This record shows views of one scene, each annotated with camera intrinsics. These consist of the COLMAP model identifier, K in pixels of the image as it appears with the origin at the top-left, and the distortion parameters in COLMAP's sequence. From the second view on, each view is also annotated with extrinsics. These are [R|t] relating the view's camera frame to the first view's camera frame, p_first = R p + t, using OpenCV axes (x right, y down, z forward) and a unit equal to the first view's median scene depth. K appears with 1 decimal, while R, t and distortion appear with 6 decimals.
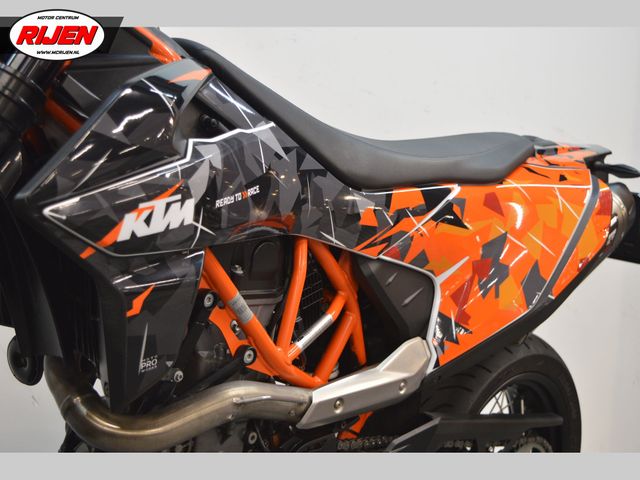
lens RADIAL K [[1008.4, 0, 320.0], [0, 1008.4, 240.0], [0, 0, 1]] dist [-0.021821, -0.020021]
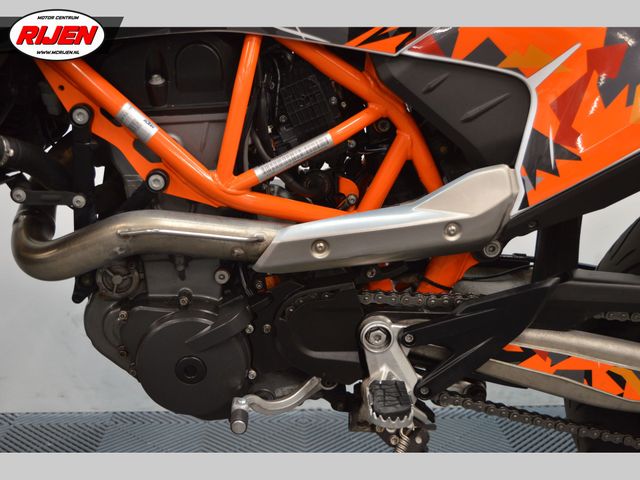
lens RADIAL K [[838.2, 0, 320.0], [0, 838.2, 240.0], [0, 0, 1]] dist [-0.047218, -0.053087]
pose [[0.696565, 0.072622, -0.713809, 0.442822], [0.054326, 0.986670, 0.153396, 0.052490], [0.715434, -0.145629, 0.683335, 0.507203]]
